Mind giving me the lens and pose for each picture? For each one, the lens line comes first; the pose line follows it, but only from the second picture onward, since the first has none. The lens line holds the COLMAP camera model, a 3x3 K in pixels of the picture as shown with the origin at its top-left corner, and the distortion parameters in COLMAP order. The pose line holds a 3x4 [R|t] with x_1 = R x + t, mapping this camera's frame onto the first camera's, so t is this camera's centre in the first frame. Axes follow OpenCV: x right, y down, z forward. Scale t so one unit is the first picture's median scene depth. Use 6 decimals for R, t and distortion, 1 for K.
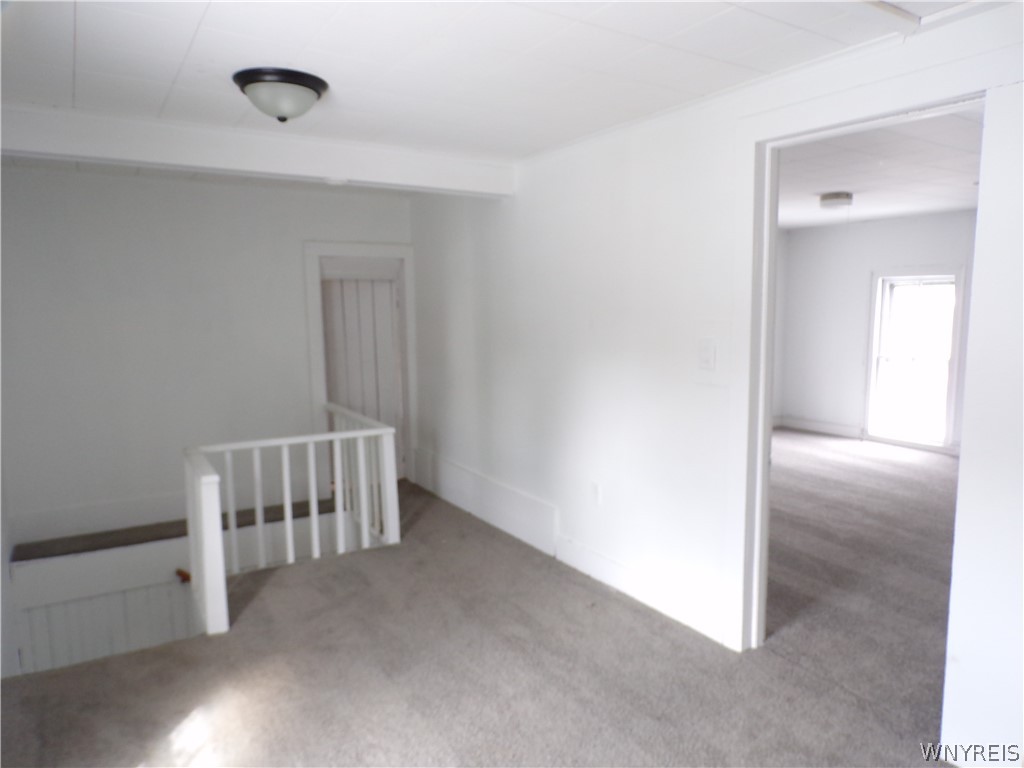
lens RADIAL K [[699.6, 0, 511.8], [0, 699.6, 383.4], [0, 0, 1]] dist [-0.000854, 0.006463]
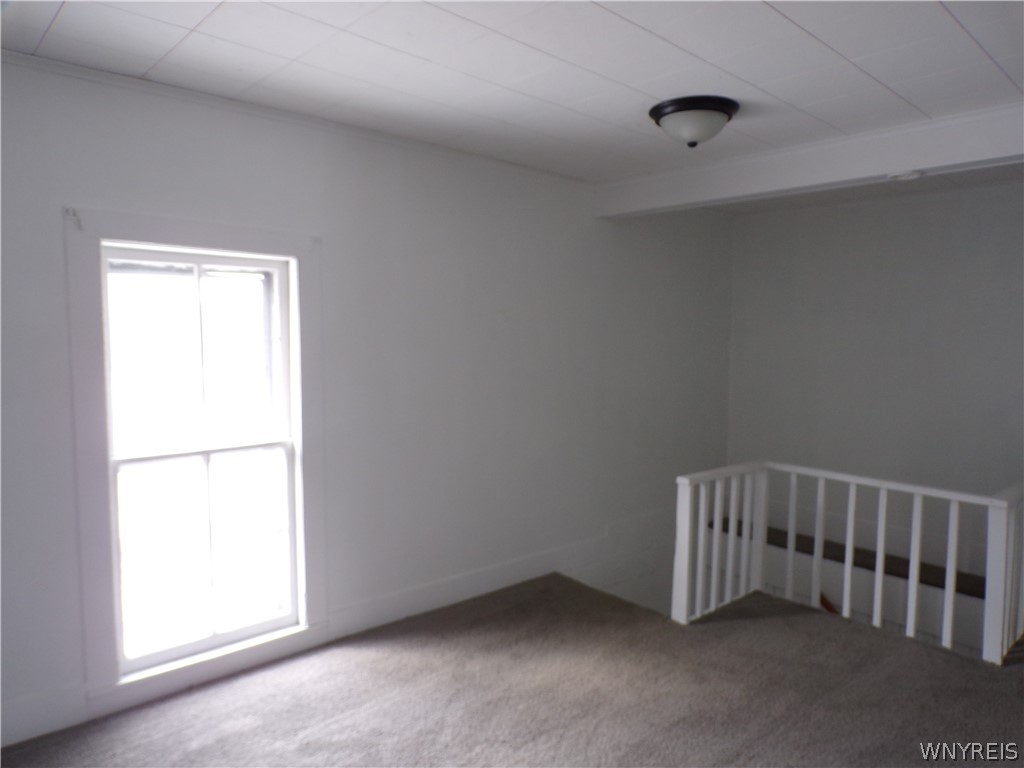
lens RADIAL K [[699.6, 0, 513.6], [0, 699.6, 387.1], [0, 0, 1]] dist [-0.000854, 0.006463]
pose [[0.180752, 0.084658, -0.979878, 0.459352], [-0.124356, 0.990260, 0.062616, -0.034724], [0.975635, 0.110536, 0.189519, 0.399885]]
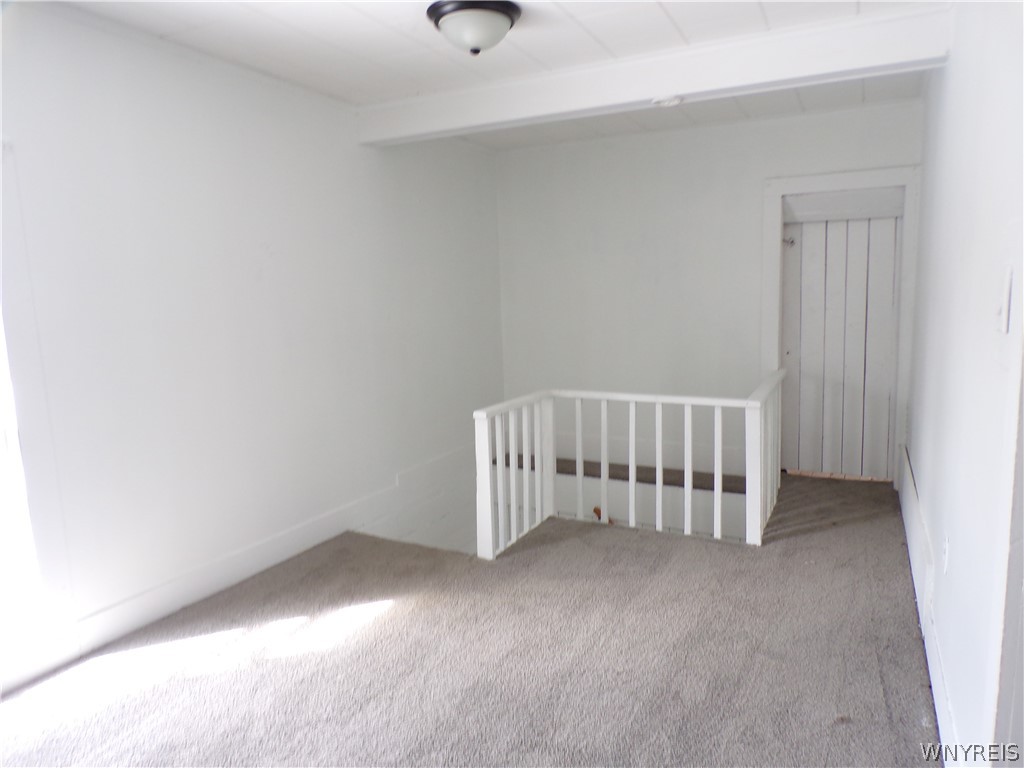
lens RADIAL K [[699.6, 0, 512.2], [0, 699.6, 379.5], [0, 0, 1]] dist [-0.000854, 0.006463]
pose [[0.513702, 0.101124, -0.851988, 0.391111], [-0.071229, 0.994628, 0.075107, -0.000026], [0.855007, 0.022103, 0.518146, 0.377859]]
